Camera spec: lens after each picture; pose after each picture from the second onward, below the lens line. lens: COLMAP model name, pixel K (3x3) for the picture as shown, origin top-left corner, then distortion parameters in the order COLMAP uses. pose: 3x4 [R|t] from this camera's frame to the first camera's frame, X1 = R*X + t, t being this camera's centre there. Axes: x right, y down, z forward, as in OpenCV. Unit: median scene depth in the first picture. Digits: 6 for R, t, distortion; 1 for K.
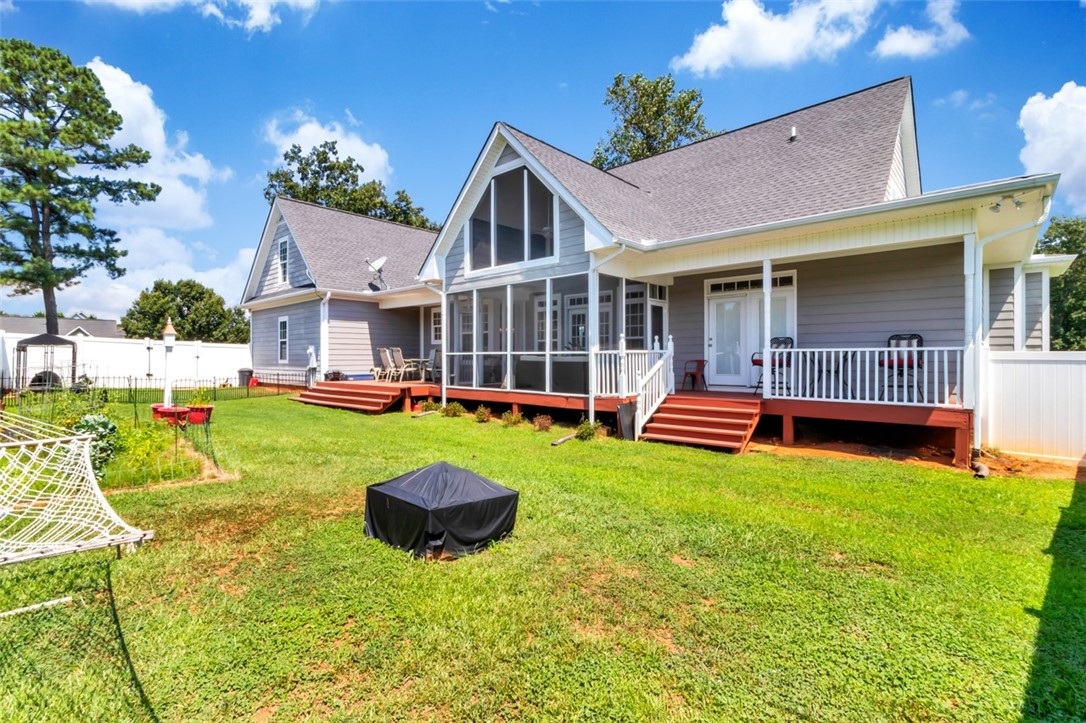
lens RADIAL K [[500.1, 0, 546.5], [0, 500.1, 353.2], [0, 0, 1]] dist [0.002172, 0.000400]
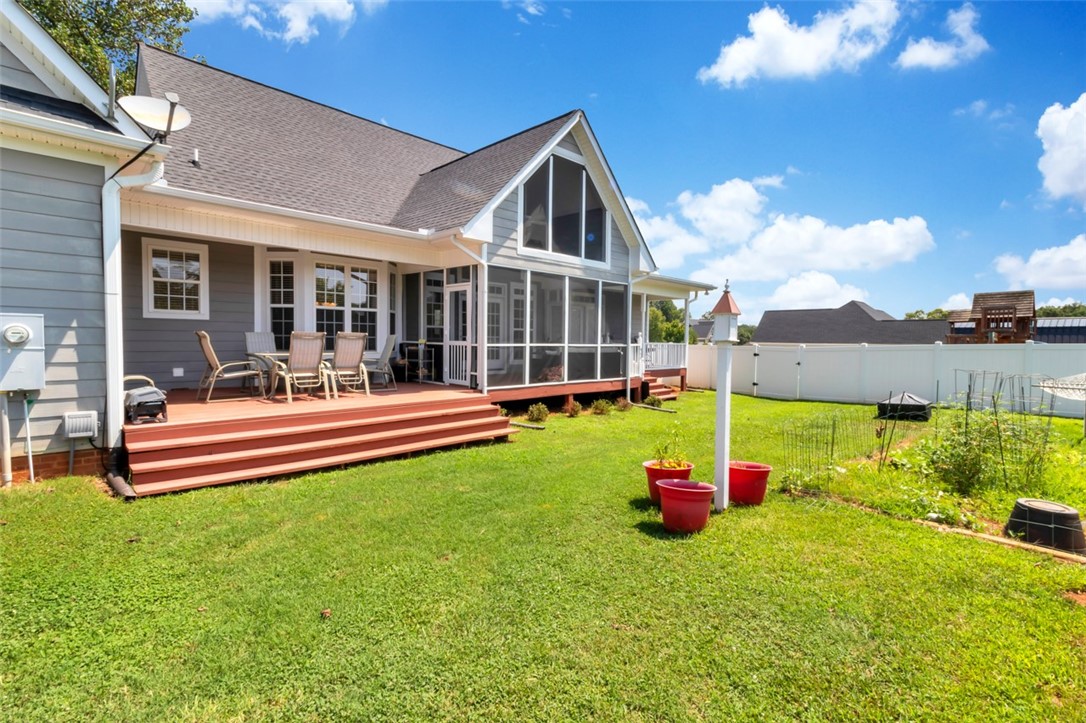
lens RADIAL K [[500.1, 0, 543.4], [0, 500.1, 355.9], [0, 0, 1]] dist [0.002172, 0.000400]
pose [[0.055620, -0.033486, 0.997890, -1.070665], [-0.018364, 0.999234, 0.034554, -0.012707], [-0.998283, -0.020247, 0.054963, 0.989661]]
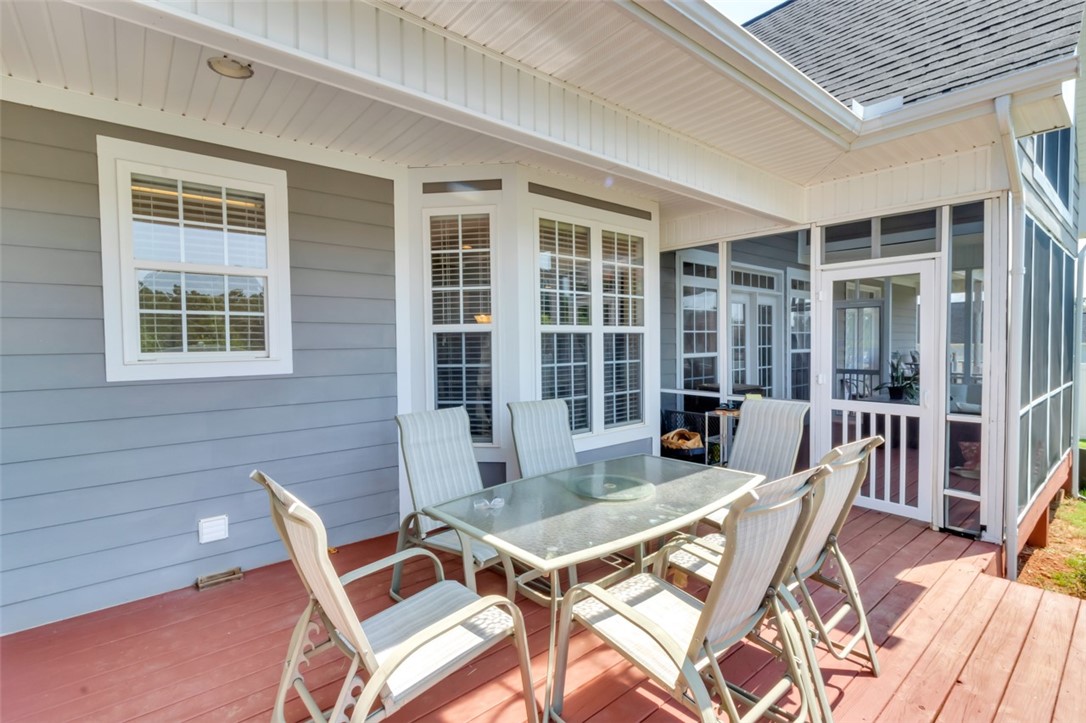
lens RADIAL K [[500.1, 0, 541.5], [0, 500.1, 355.6], [0, 0, 1]] dist [0.002172, 0.000400]
pose [[0.139575, -0.031623, 0.989706, -0.514598], [0.004961, 0.999500, 0.031236, -0.056536], [-0.990199, 0.000550, 0.139662, 1.425825]]
